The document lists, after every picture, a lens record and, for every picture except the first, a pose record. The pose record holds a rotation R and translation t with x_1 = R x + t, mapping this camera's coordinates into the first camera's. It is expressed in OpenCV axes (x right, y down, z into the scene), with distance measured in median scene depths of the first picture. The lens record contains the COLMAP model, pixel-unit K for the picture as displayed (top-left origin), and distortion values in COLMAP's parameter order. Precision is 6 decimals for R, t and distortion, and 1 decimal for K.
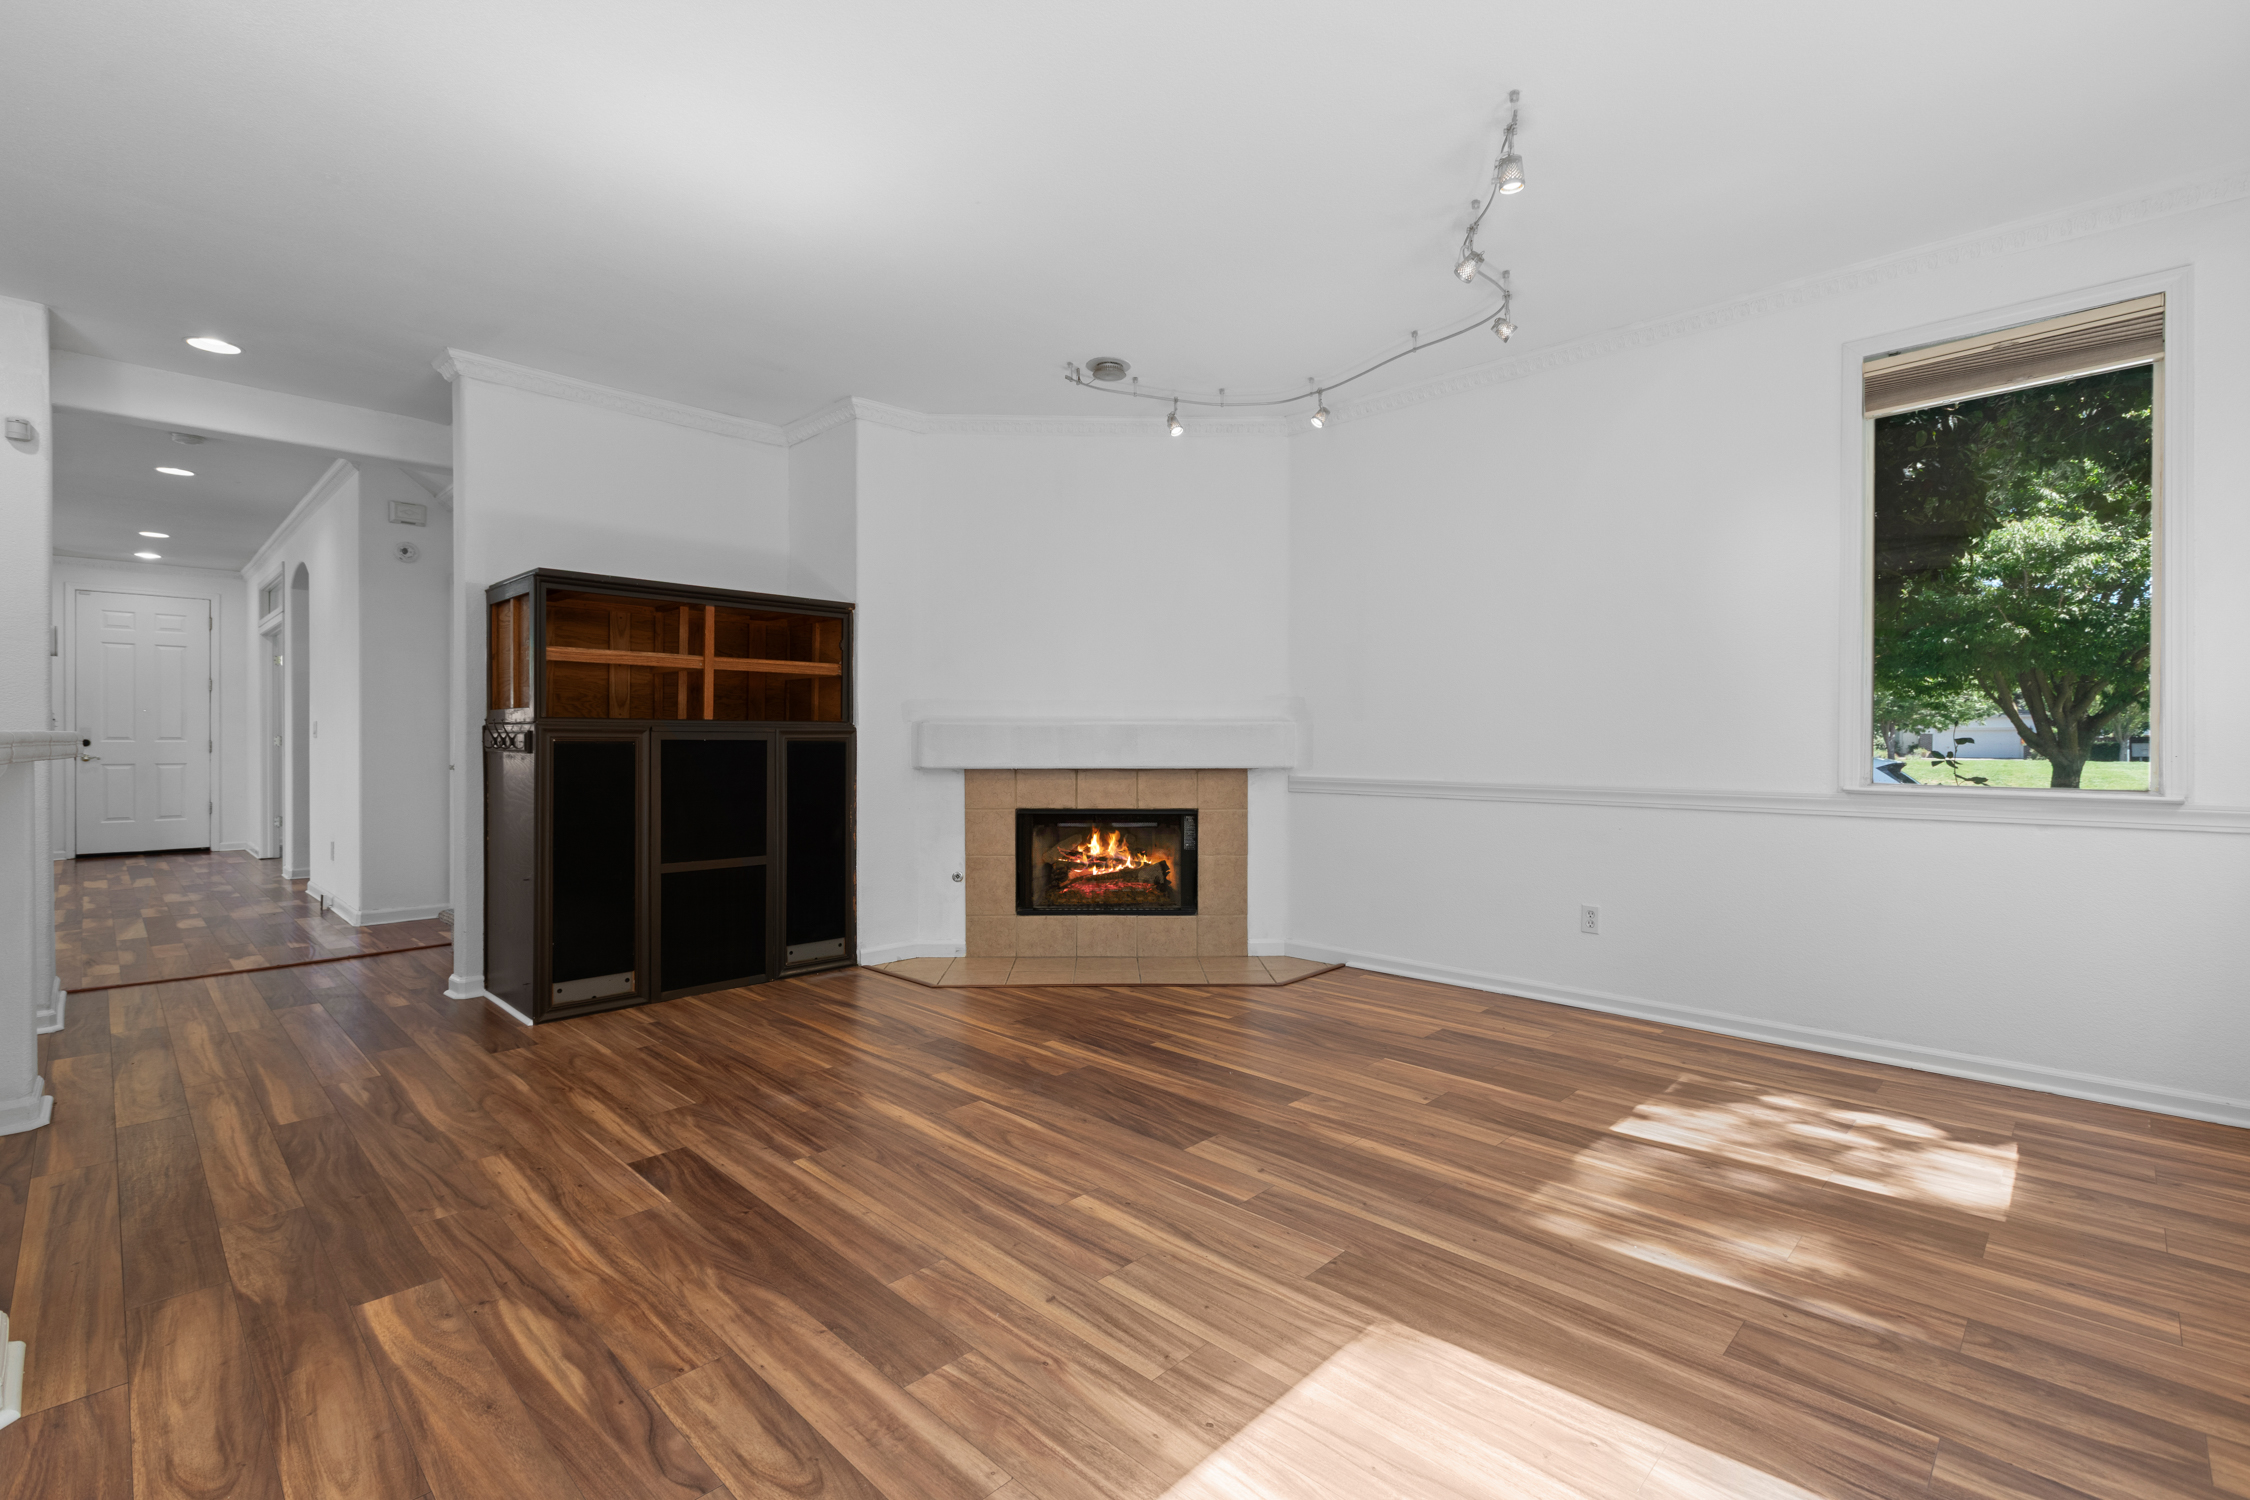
lens RADIAL K [[1010.3, 0, 1108.6], [0, 1010.3, 729.5], [0, 0, 1]] dist [0.000177, -0.001802]
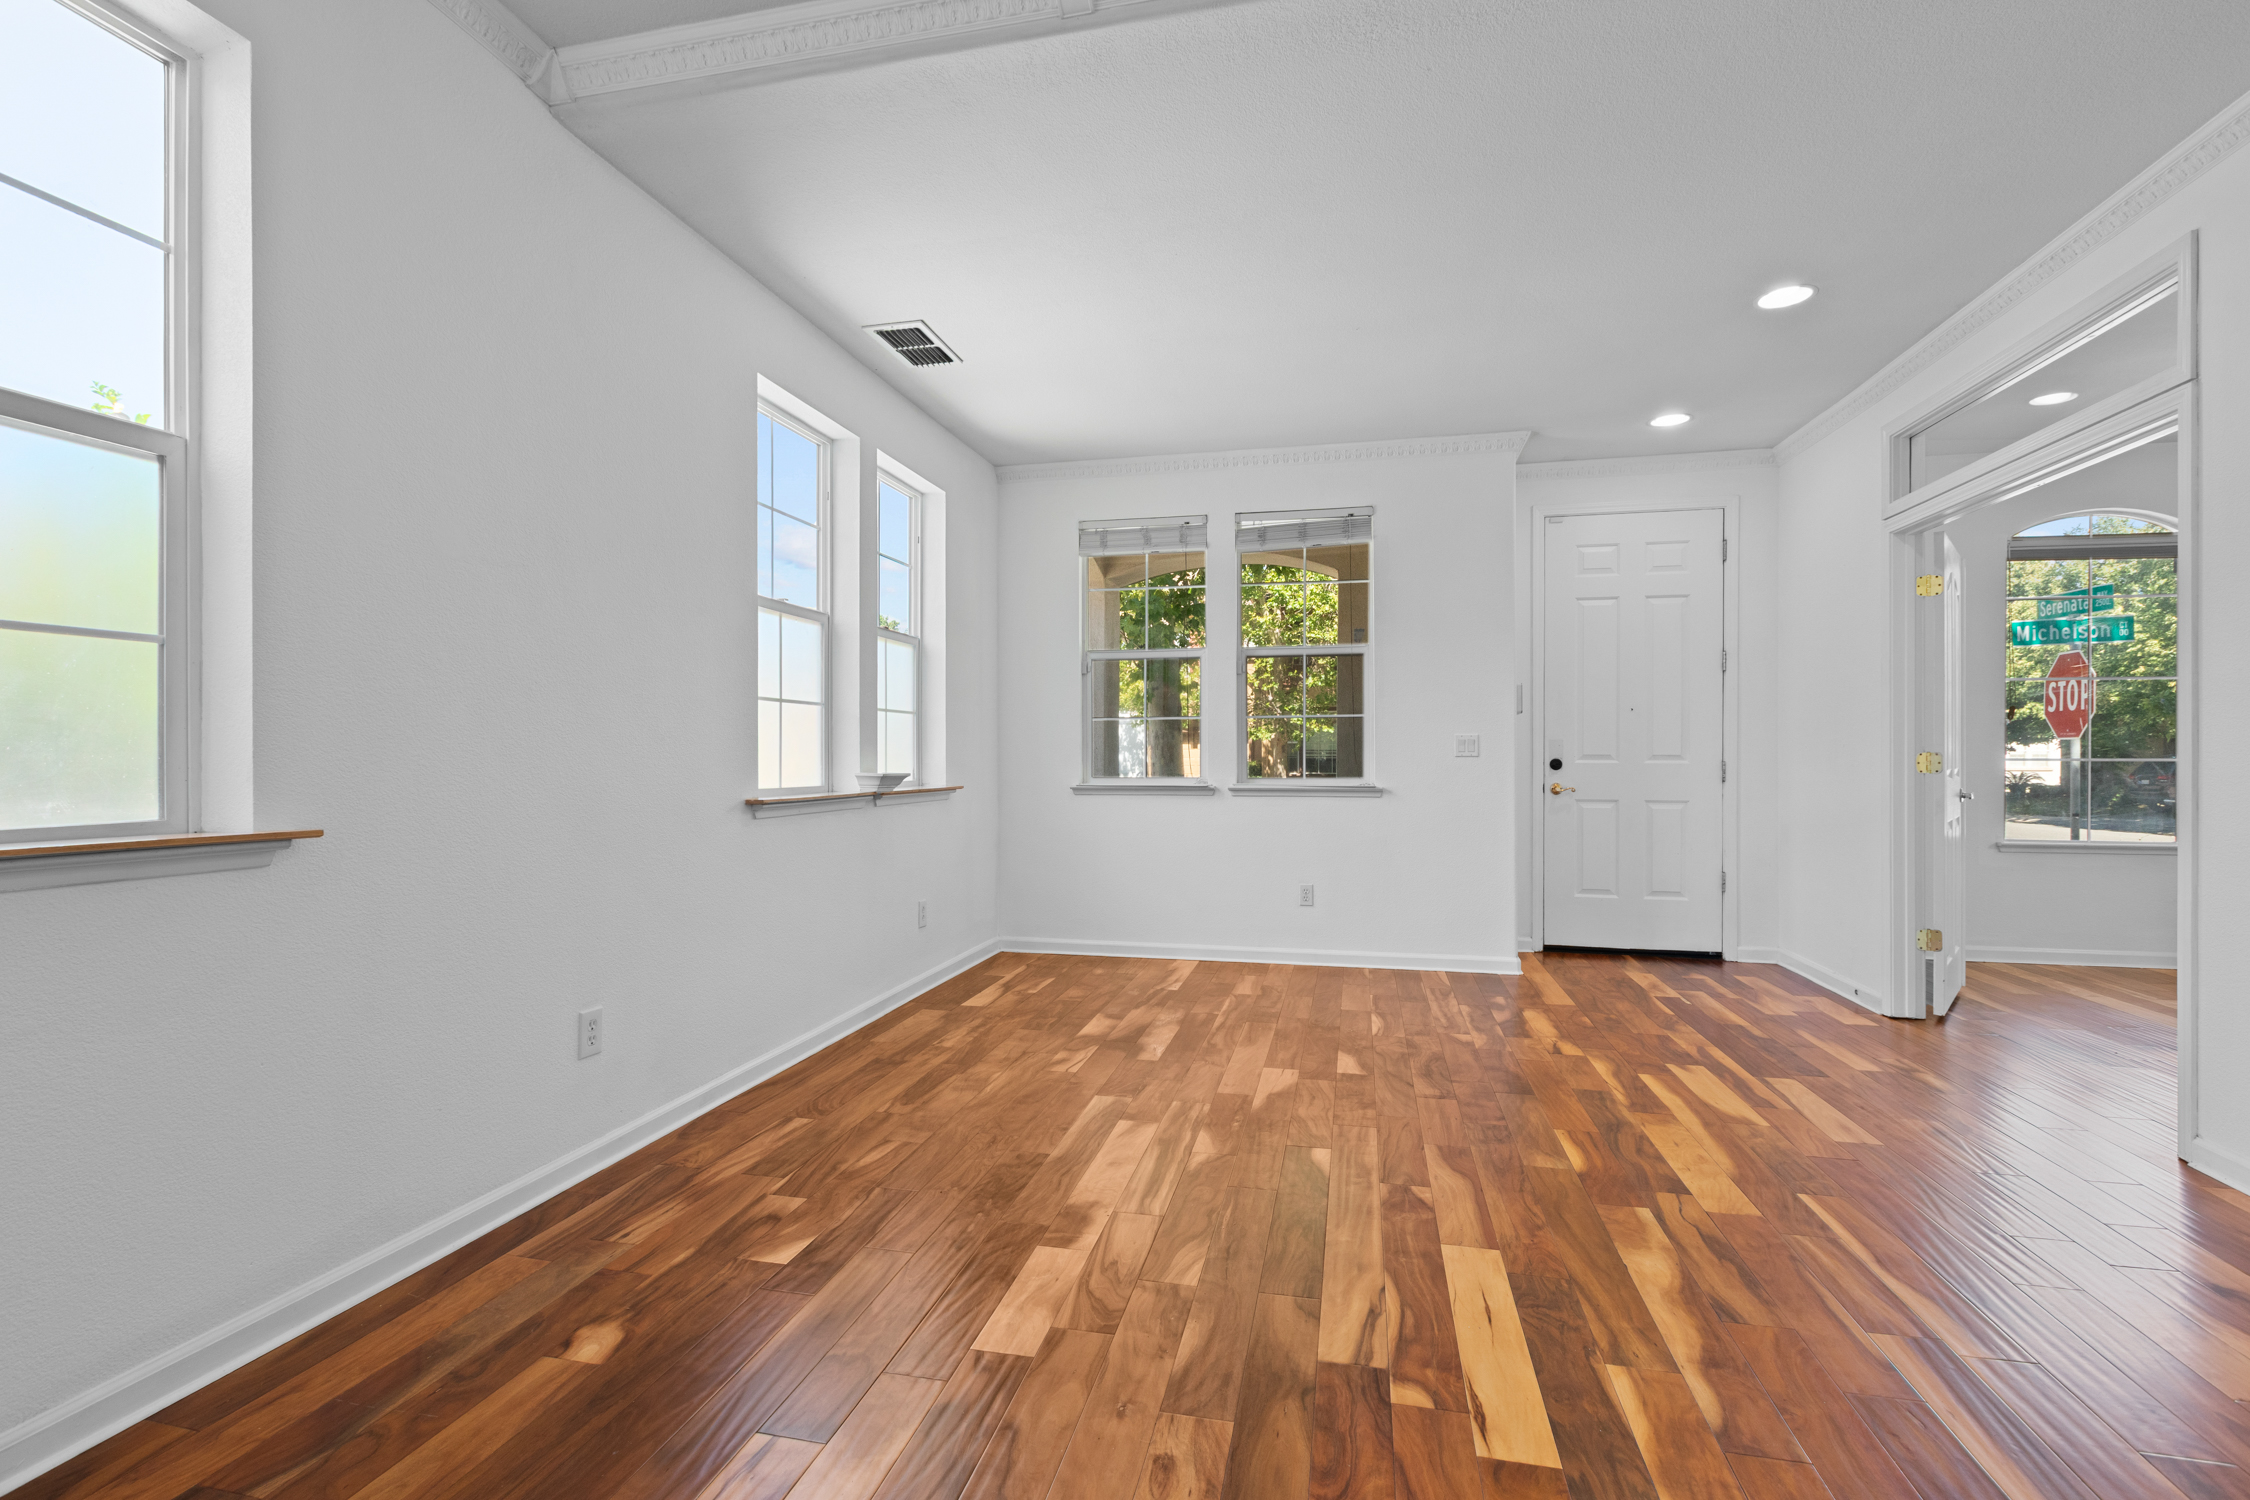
lens RADIAL K [[1010.3, 0, 1126.4], [0, 1010.3, 743.4], [0, 0, 1]] dist [0.000177, -0.001802]
pose [[0.520346, -0.011808, -0.853874, -1.537054], [0.007824, 0.999928, -0.009059, 0.010385], [0.853920, -0.001967, 0.520401, 1.130203]]
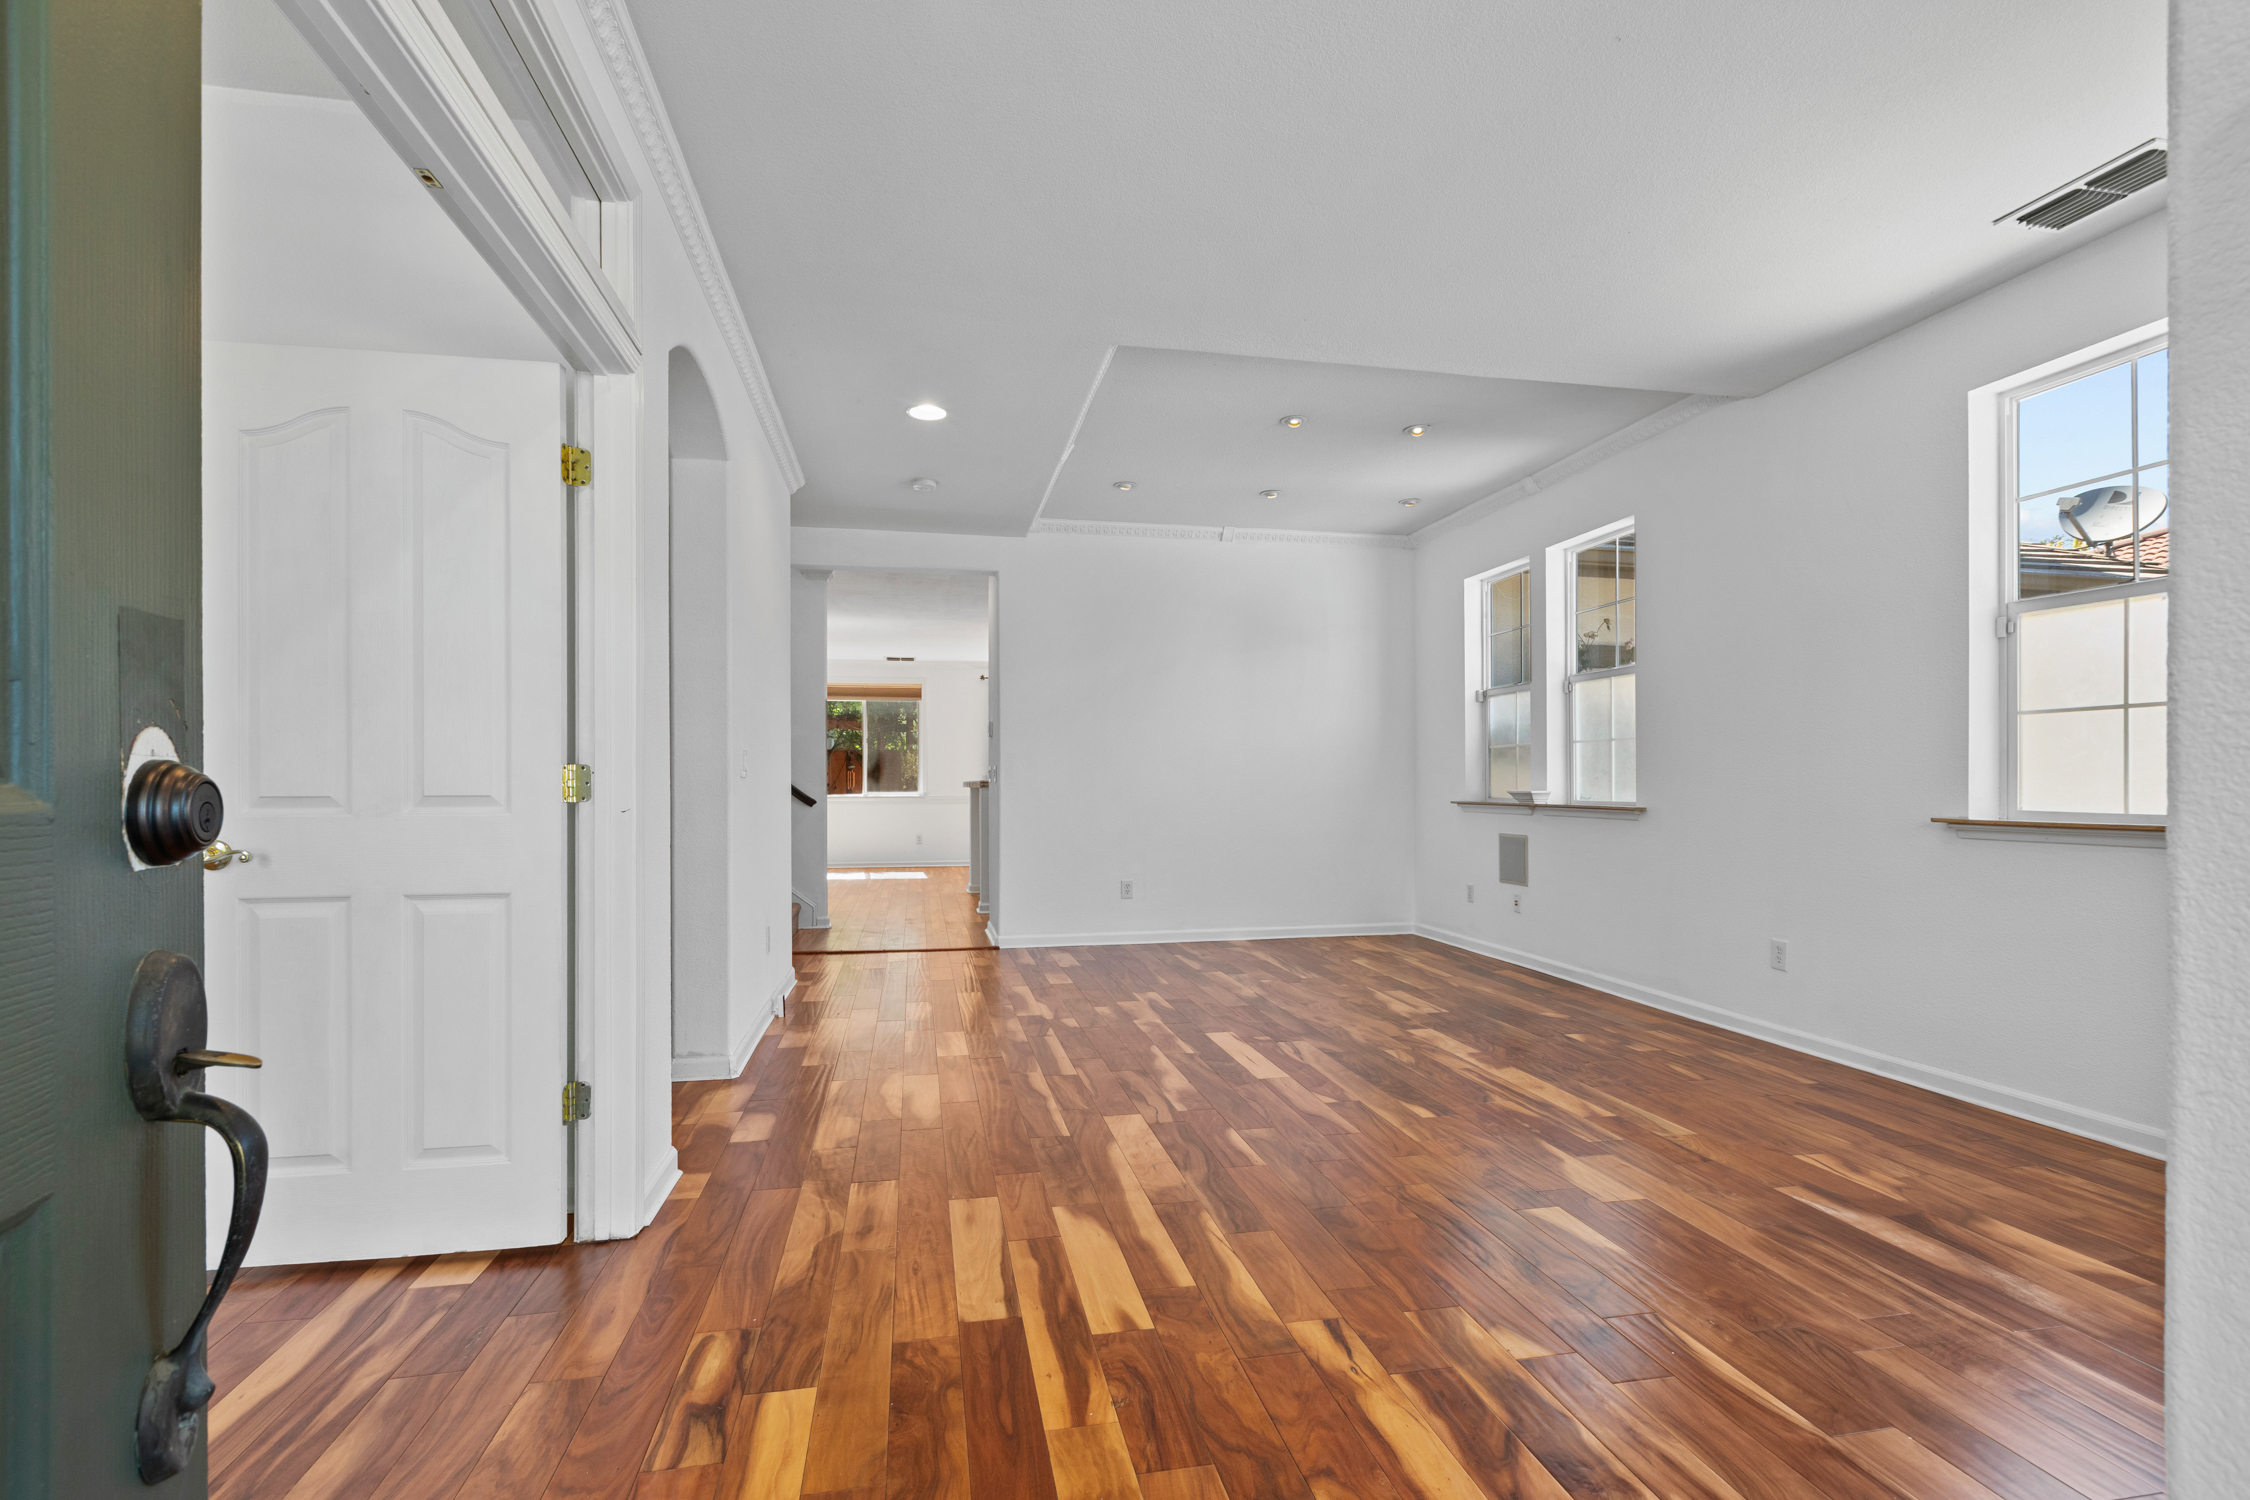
lens RADIAL K [[1010.3, 0, 1127.3], [0, 1010.3, 758.0], [0, 0, 1]] dist [0.000177, -0.001802]
pose [[-0.829709, 0.015687, 0.557975, -2.335840], [-0.003650, 0.999431, -0.033526, 0.027513], [-0.558184, -0.029853, -0.829180, 2.445156]]
